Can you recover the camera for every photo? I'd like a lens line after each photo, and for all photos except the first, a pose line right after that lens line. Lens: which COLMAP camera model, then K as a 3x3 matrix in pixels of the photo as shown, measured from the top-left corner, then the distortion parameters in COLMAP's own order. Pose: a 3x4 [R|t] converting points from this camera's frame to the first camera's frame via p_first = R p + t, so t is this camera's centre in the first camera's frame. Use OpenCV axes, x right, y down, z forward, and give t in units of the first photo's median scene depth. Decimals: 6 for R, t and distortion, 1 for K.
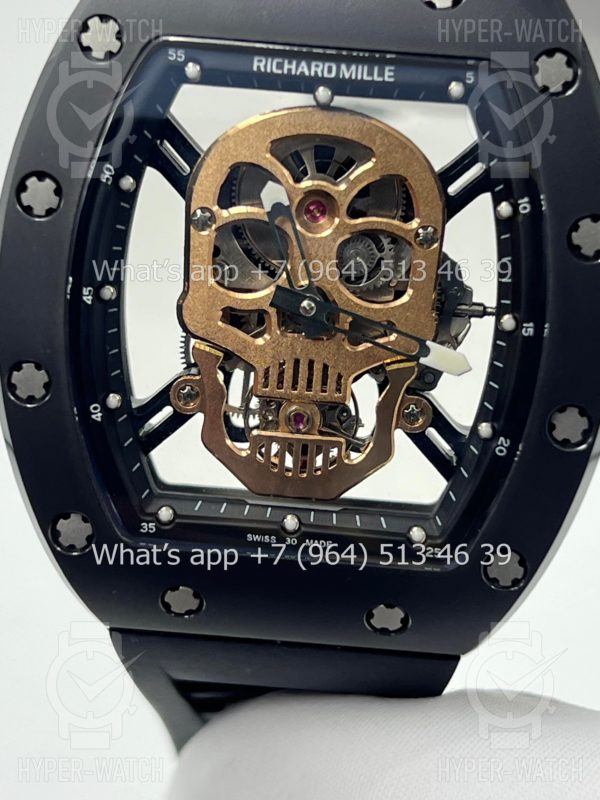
lens RADIAL K [[1892.6, 0, 307.9], [0, 1892.6, 396.4], [0, 0, 1]] dist [0.193954, 0.000000]
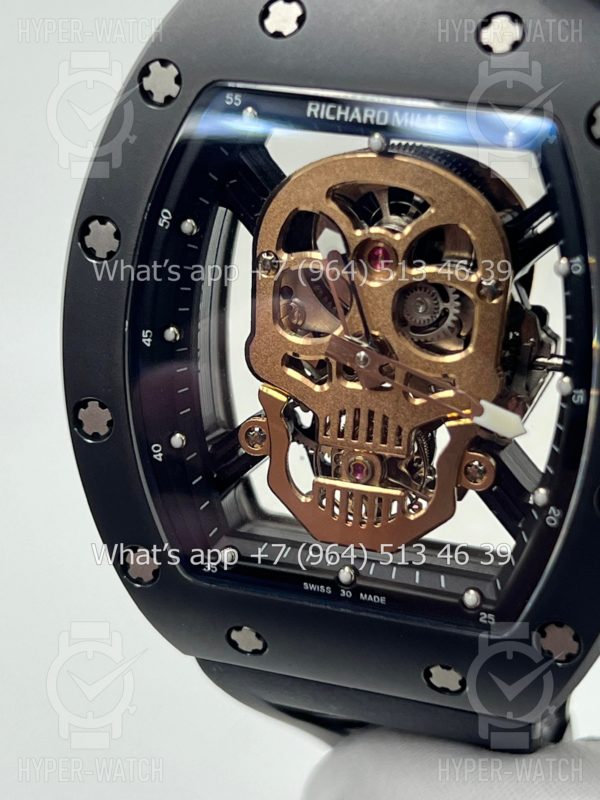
lens RADIAL K [[1892.6, 0, 306.1], [0, 1892.6, 402.1], [0, 0, 1]] dist [0.193954, 0.000000]
pose [[0.954192, 0.055575, -0.293989, 0.258939], [-0.036317, 0.996846, 0.070567, -0.092282], [0.296983, -0.056658, 0.953200, 0.064806]]
